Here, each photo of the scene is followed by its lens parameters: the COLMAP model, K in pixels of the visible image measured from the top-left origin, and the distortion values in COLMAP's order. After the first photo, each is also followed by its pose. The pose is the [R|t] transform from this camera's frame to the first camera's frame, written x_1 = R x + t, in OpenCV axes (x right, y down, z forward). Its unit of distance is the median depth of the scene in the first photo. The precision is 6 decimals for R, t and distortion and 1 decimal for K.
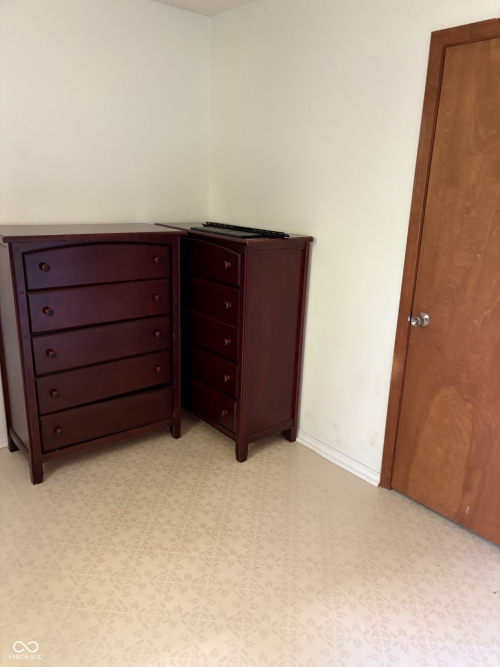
lens RADIAL K [[507.7, 0, 249.2], [0, 507.7, 335.3], [0, 0, 1]] dist [0.042179, -0.028242]
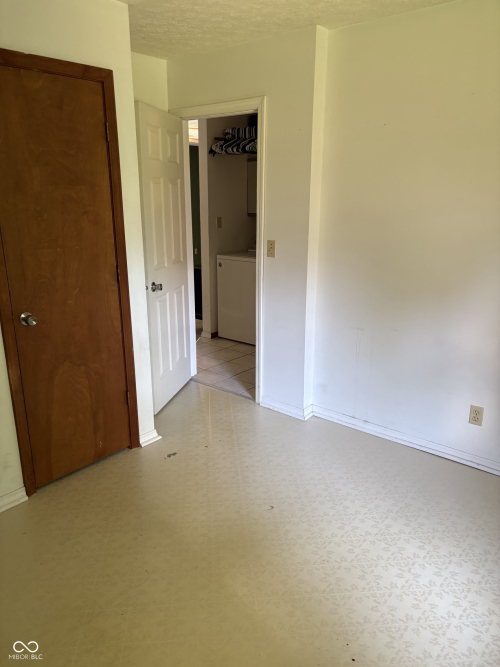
lens RADIAL K [[507.7, 0, 249.5], [0, 507.7, 332.5], [0, 0, 1]] dist [0.042179, -0.028242]
pose [[-0.171502, -0.290945, 0.941243, -0.784294], [0.283825, 0.900300, 0.330004, -0.234633], [-0.943414, 0.323745, -0.071826, 0.677325]]
